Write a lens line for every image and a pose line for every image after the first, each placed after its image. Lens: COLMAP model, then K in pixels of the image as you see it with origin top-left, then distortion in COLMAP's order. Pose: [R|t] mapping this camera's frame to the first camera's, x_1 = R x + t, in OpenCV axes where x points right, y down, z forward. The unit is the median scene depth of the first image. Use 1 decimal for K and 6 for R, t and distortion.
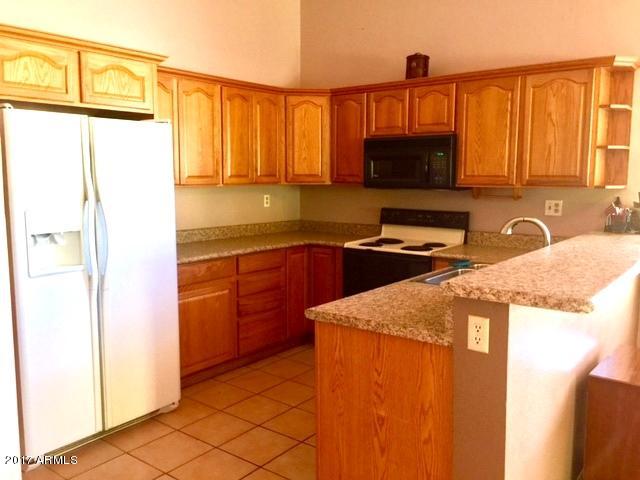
lens RADIAL K [[541.7, 0, 319.8], [0, 541.7, 240.1], [0, 0, 1]] dist [0.029384, -0.046733]
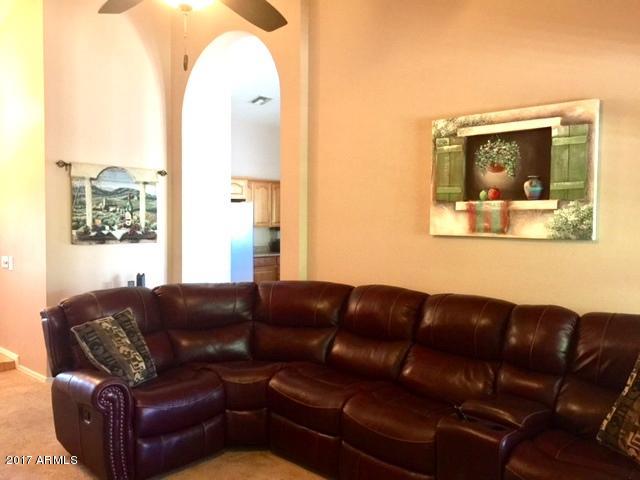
lens RADIAL K [[541.7, 0, 319.0], [0, 541.7, 240.5], [0, 0, 1]] dist [0.029384, -0.046733]
pose [[0.996245, 0.009494, -0.086054, 0.243308], [-0.015364, 0.997580, -0.067802, 0.123118], [0.085202, 0.068870, 0.993981, -1.390228]]
